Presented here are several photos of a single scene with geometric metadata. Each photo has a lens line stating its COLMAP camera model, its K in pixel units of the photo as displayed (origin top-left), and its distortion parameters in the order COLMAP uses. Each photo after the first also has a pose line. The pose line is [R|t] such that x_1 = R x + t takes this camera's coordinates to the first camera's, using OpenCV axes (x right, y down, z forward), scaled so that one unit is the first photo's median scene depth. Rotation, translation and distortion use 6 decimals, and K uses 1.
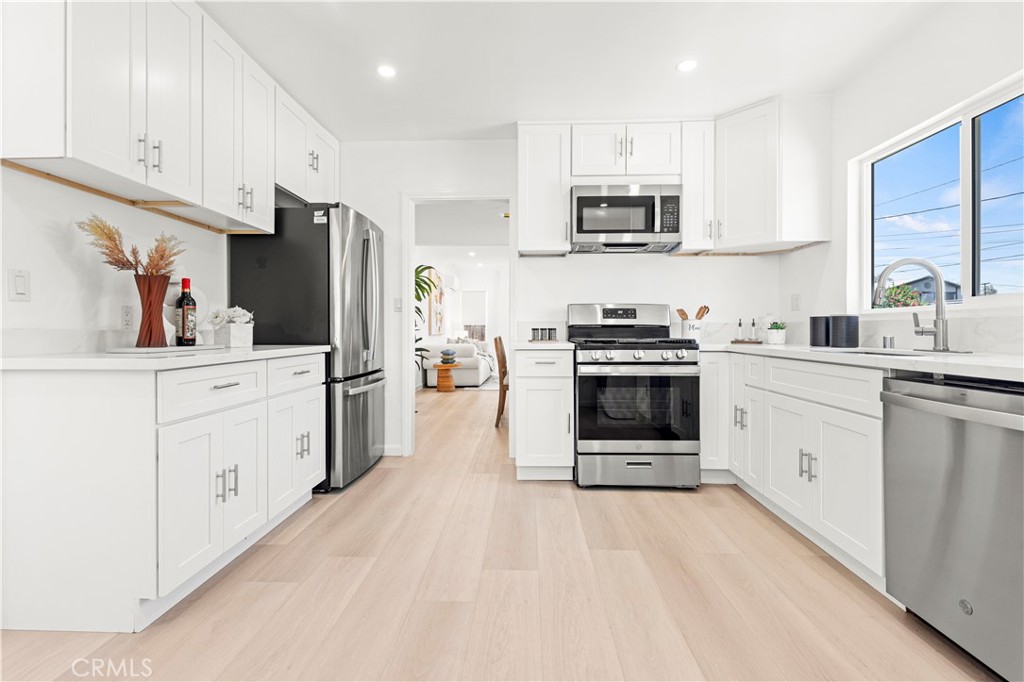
lens RADIAL K [[461.6, 0, 518.5], [0, 461.6, 336.3], [0, 0, 1]] dist [-0.008231, -0.001010]
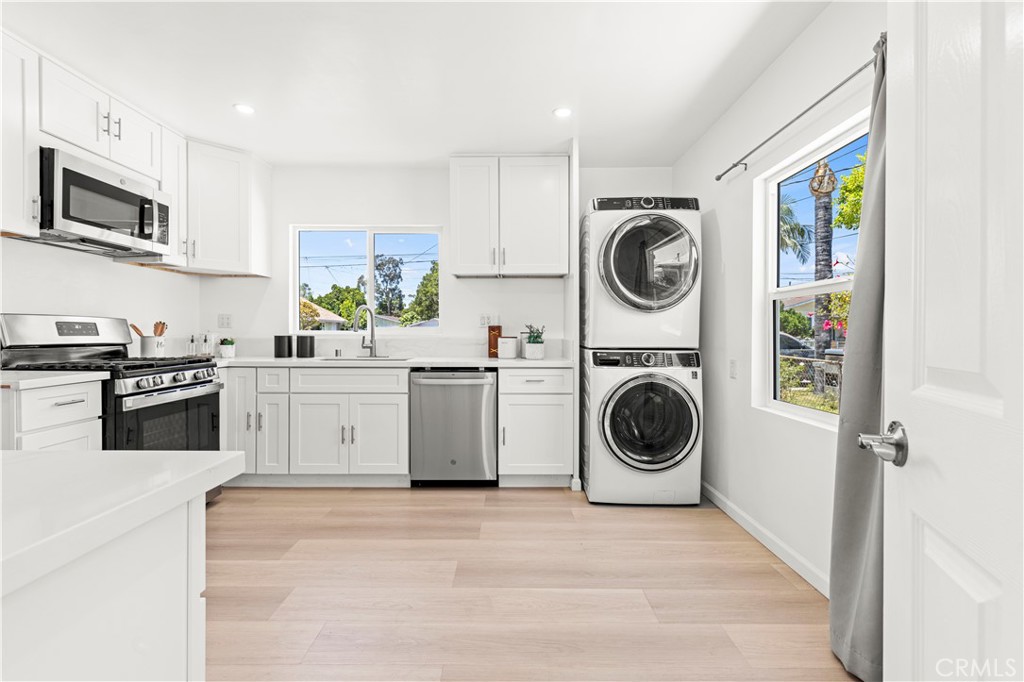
lens RADIAL K [[461.6, 0, 515.0], [0, 461.6, 339.2], [0, 0, 1]] dist [-0.008231, -0.001010]
pose [[-0.058687, -0.014717, 0.998168, -0.679541], [0.010286, 0.999829, 0.015346, -0.042500], [-0.998223, 0.011167, -0.058526, 0.373061]]
